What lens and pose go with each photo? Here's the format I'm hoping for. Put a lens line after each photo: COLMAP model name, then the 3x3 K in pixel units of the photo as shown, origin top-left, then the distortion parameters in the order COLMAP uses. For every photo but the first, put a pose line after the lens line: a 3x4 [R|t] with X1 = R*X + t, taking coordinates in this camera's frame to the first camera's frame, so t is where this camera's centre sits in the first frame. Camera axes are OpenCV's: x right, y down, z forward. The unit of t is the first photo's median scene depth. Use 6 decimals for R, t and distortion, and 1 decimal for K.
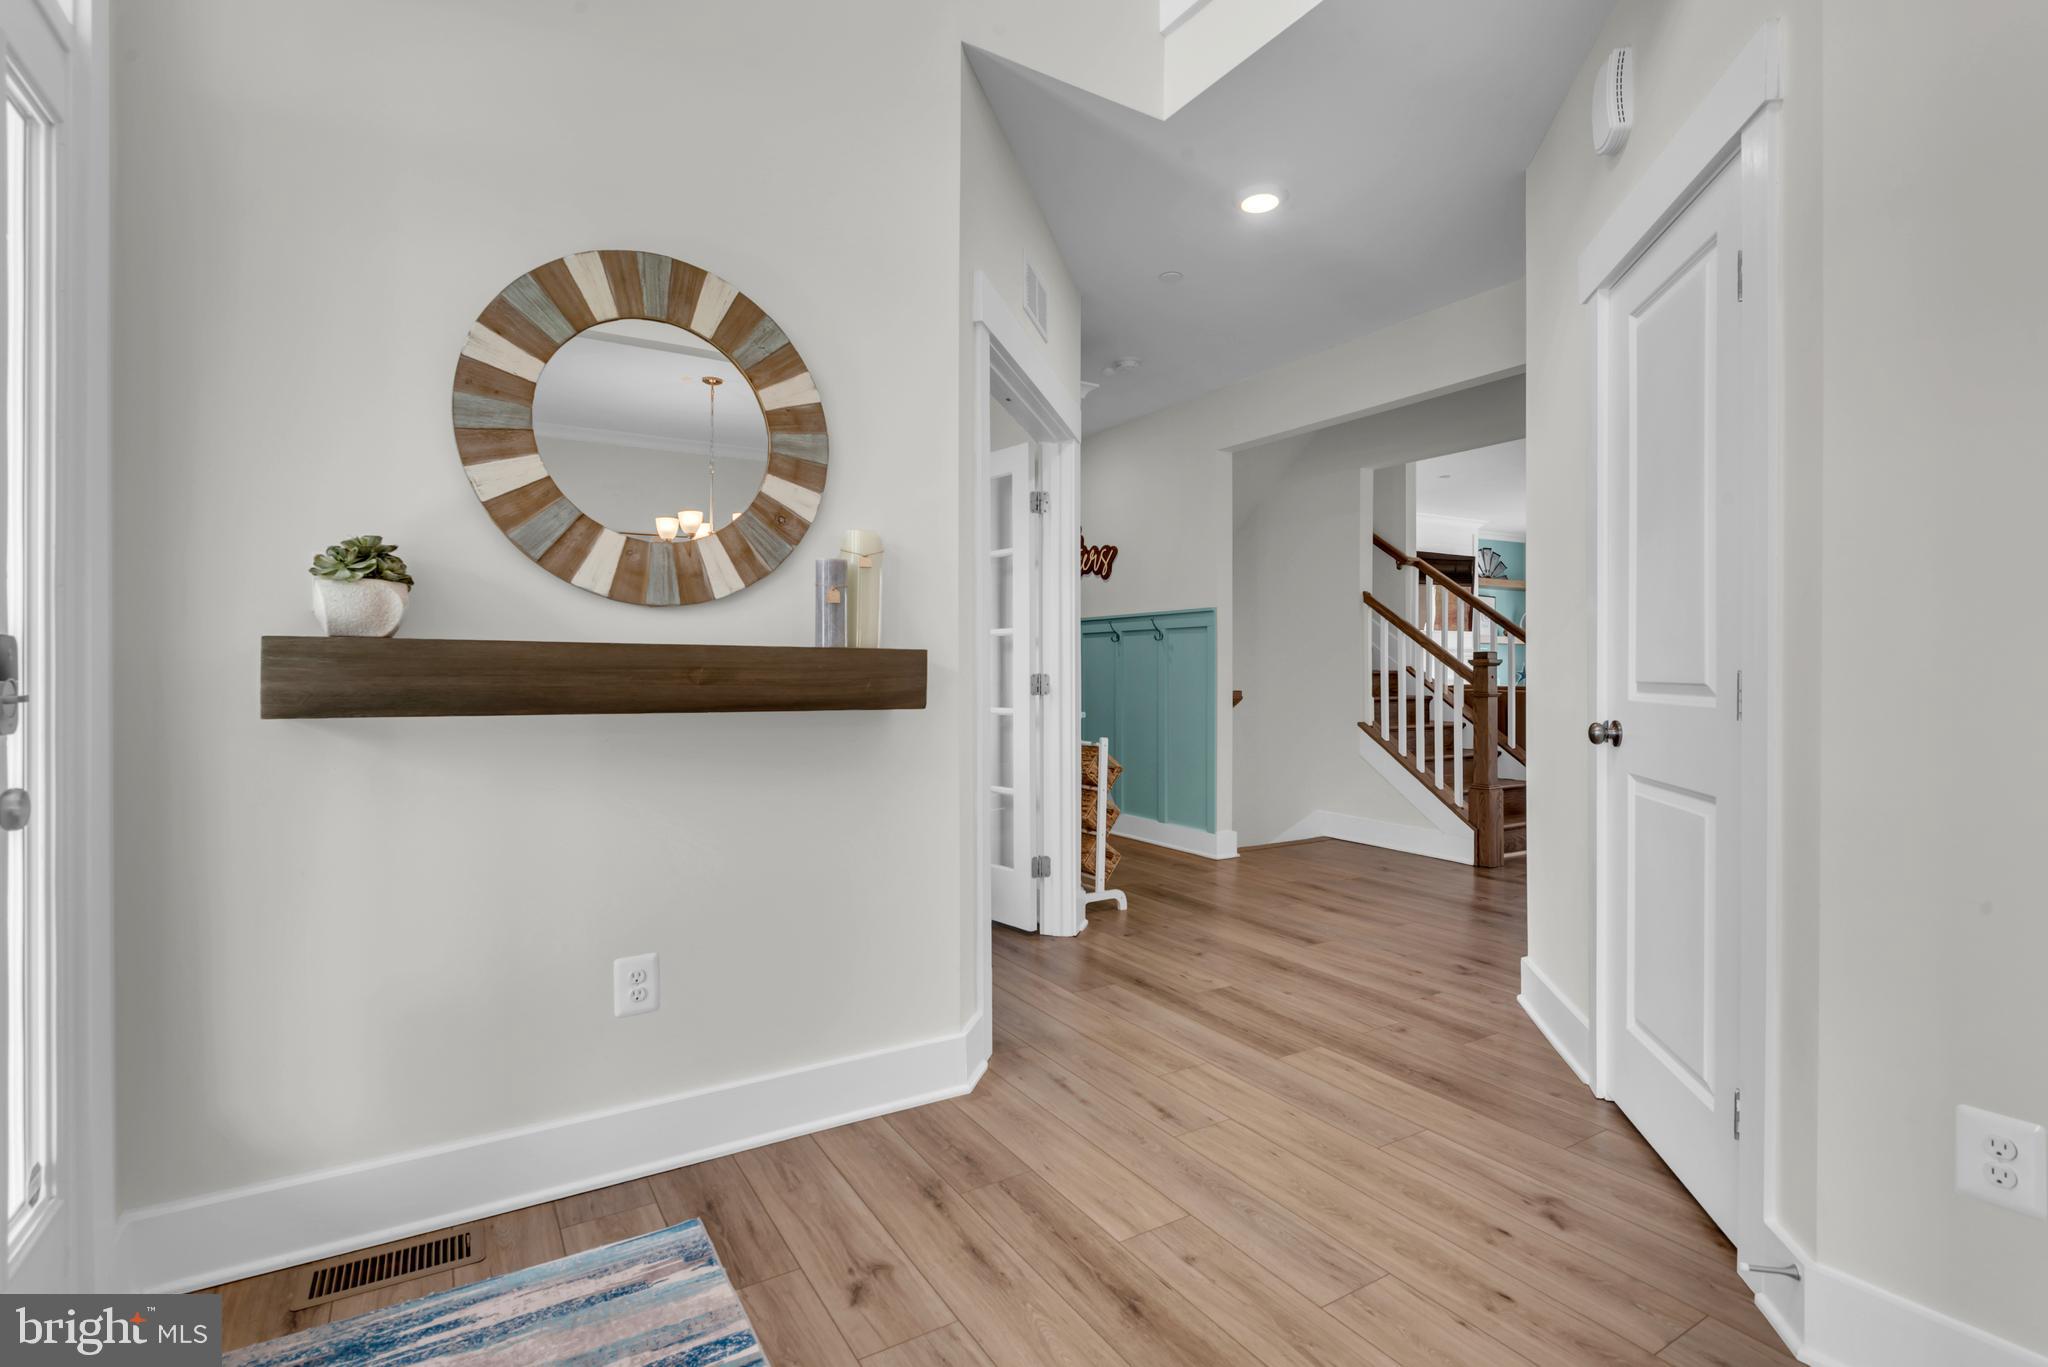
lens RADIAL K [[963.1, 0, 985.0], [0, 963.1, 677.6], [0, 0, 1]] dist [0.004297, 0.000224]
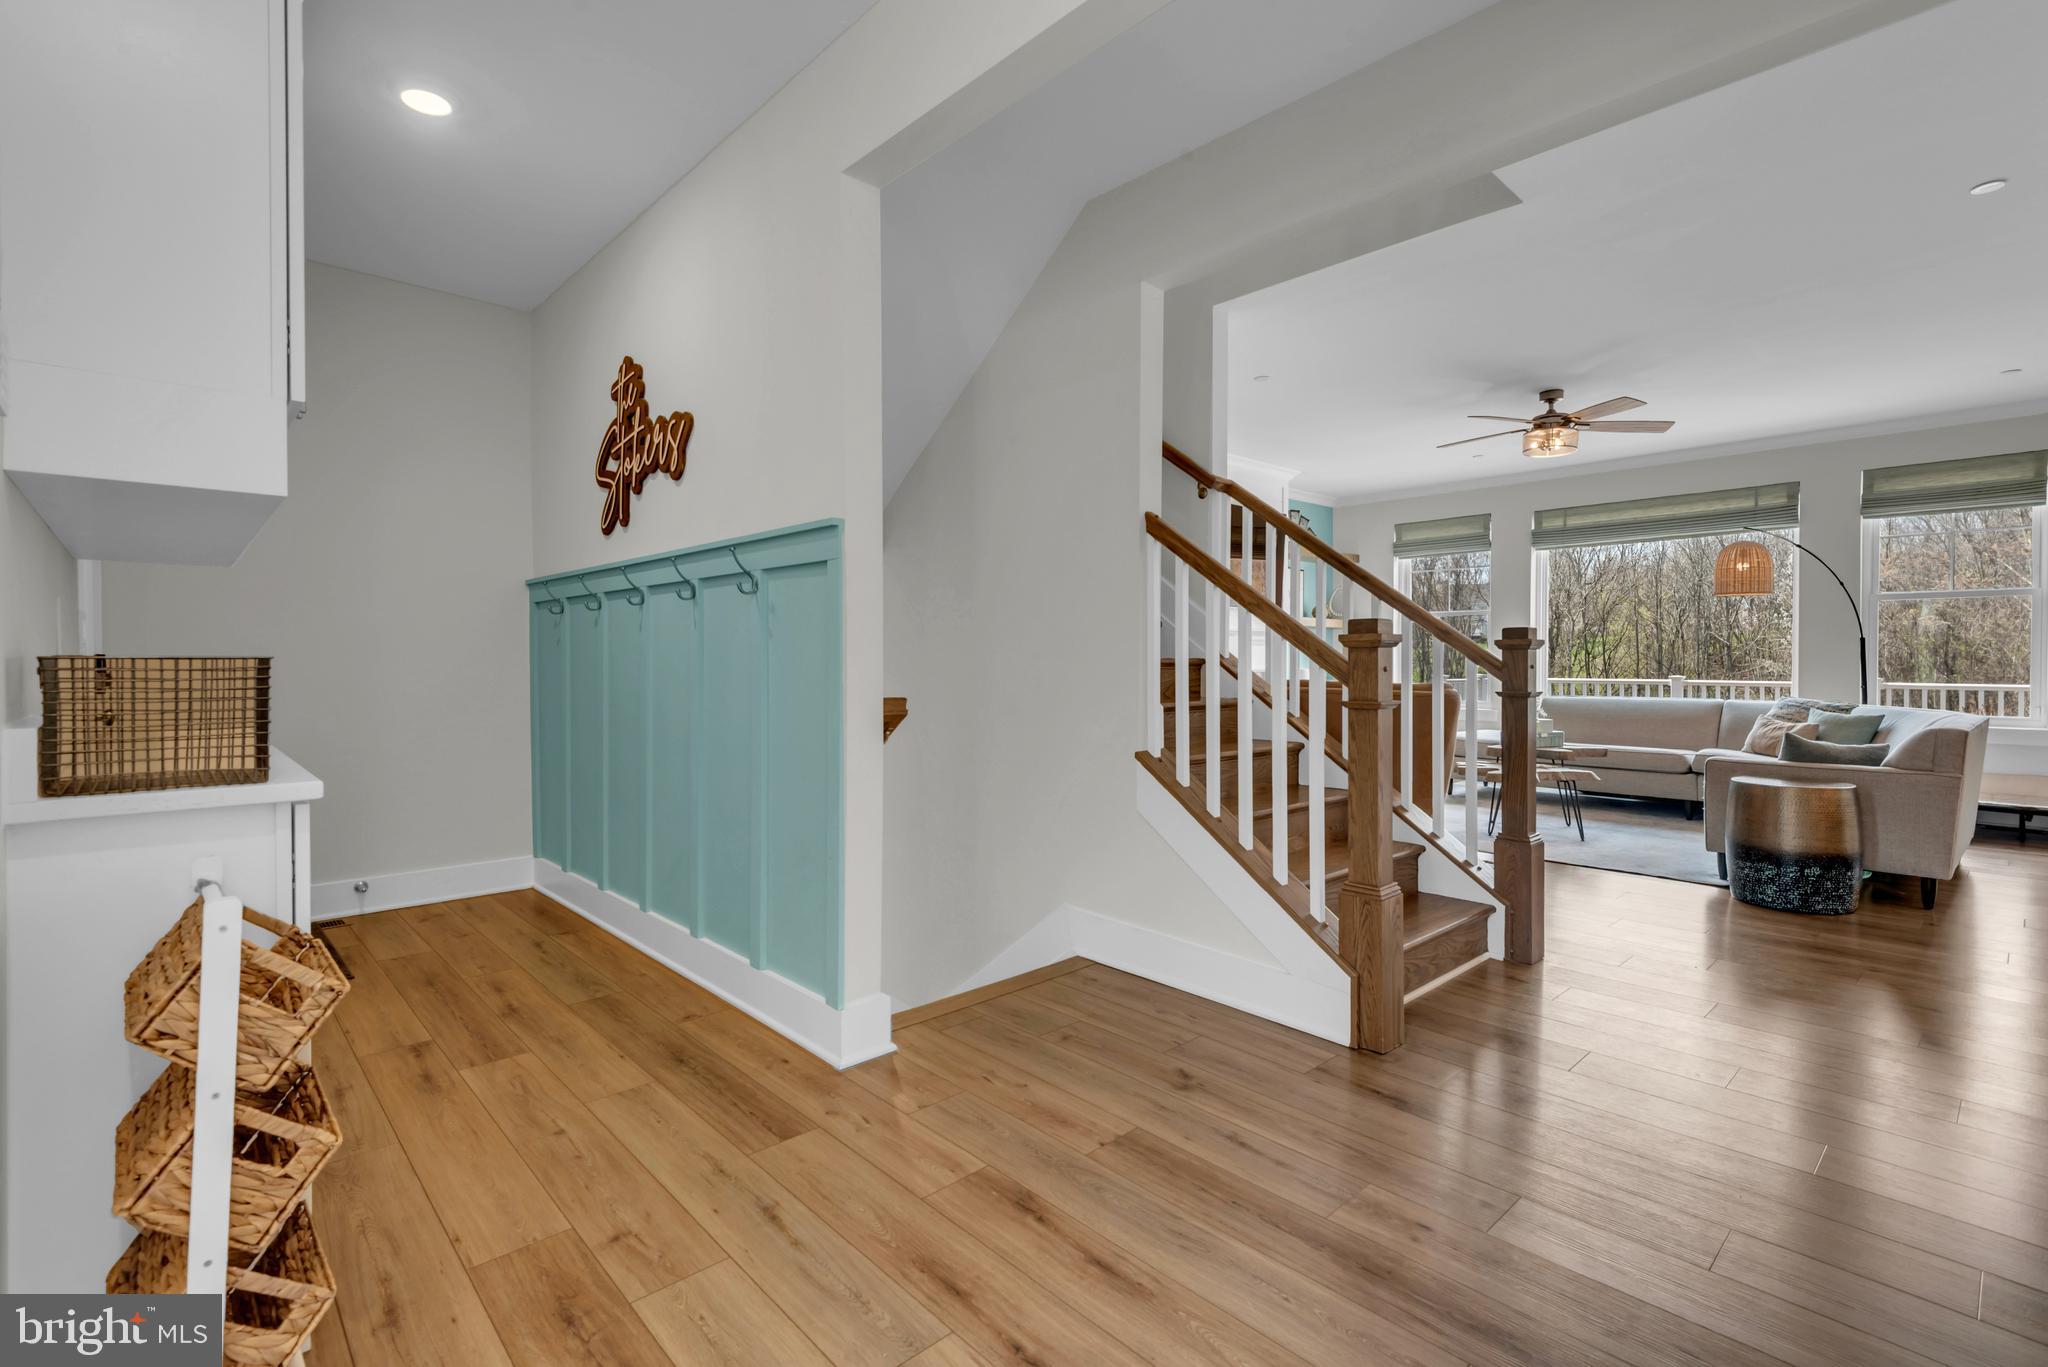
lens RADIAL K [[946.7, 0, 1020.4], [0, 946.7, 667.1], [0, 0, 1]] dist [0.033841, -0.017597]
pose [[0.973664, 0.000186, 0.227988, 0.207124], [-0.000441, 0.999999, 0.001064, -0.001927], [-0.227987, -0.001137, 0.973663, 0.507506]]
